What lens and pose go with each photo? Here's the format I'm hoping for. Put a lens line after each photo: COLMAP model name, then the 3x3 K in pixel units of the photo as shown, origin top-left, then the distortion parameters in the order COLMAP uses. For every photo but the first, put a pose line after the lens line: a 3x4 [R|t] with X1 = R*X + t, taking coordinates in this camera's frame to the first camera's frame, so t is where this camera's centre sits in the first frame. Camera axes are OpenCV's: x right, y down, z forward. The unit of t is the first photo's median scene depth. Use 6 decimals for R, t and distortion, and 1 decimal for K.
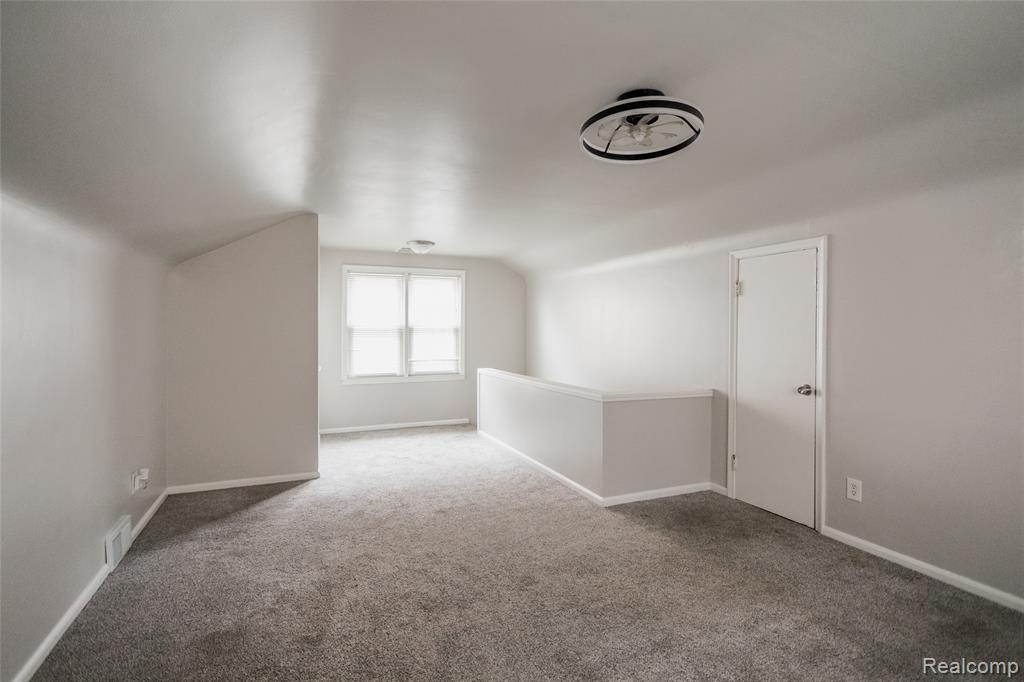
lens RADIAL K [[494.0, 0, 514.1], [0, 494.0, 339.3], [0, 0, 1]] dist [0.009898, 0.001076]
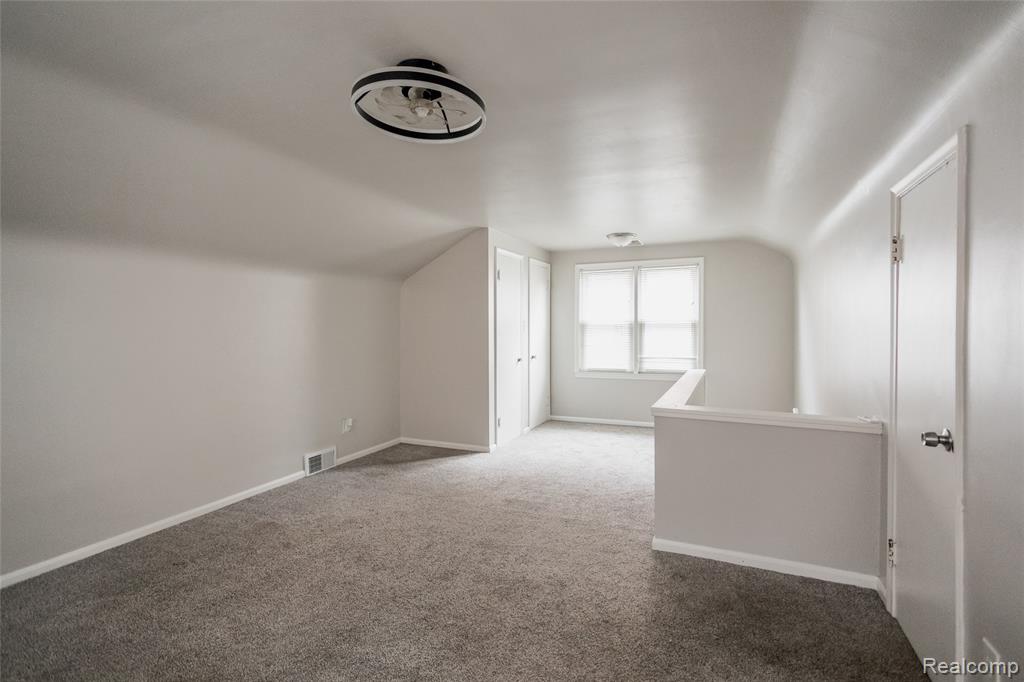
lens RADIAL K [[494.0, 0, 506.5], [0, 494.0, 338.1], [0, 0, 1]] dist [0.009898, 0.001076]
pose [[0.669501, 0.012617, -0.742704, 0.483743], [-0.007313, 0.999919, 0.010395, -0.003329], [0.742775, -0.001528, 0.669539, 0.238029]]
